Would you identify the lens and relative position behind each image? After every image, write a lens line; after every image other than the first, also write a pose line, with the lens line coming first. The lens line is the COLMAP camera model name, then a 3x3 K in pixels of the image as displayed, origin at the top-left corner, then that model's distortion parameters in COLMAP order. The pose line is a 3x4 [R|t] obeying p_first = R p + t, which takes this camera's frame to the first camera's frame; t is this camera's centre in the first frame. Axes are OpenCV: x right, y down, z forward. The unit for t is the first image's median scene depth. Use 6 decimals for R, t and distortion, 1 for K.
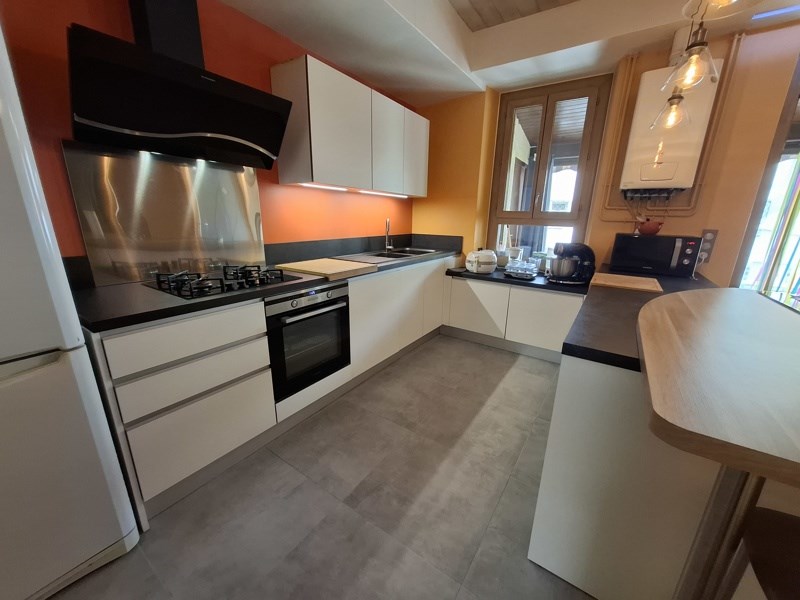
lens RADIAL K [[312.6, 0, 399.5], [0, 312.6, 302.7], [0, 0, 1]] dist [-0.007292, 0.000494]
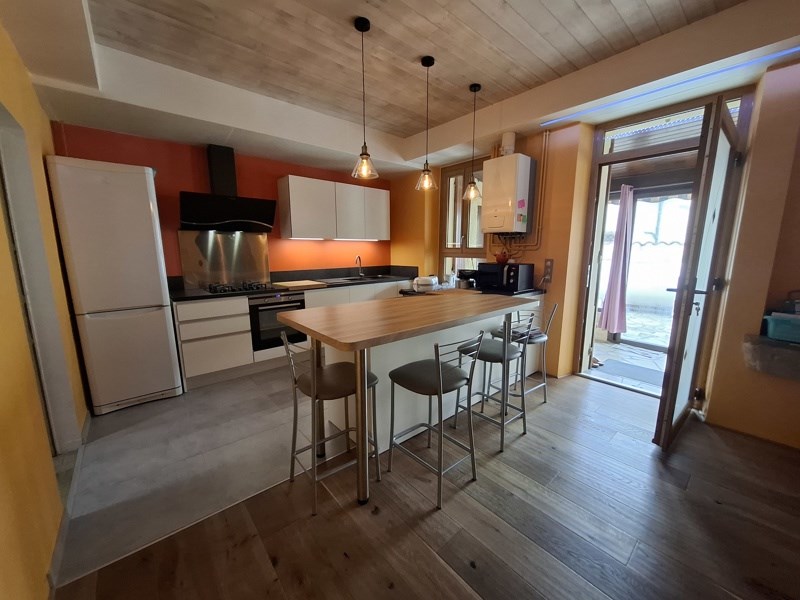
lens RADIAL K [[312.6, 0, 400.0], [0, 312.6, 301.9], [0, 0, 1]] dist [-0.007292, 0.000494]
pose [[0.964424, 0.018901, -0.263683, 0.904762], [-0.046933, 0.993837, -0.100421, 0.155854], [0.260160, 0.109224, 0.959368, -0.603481]]
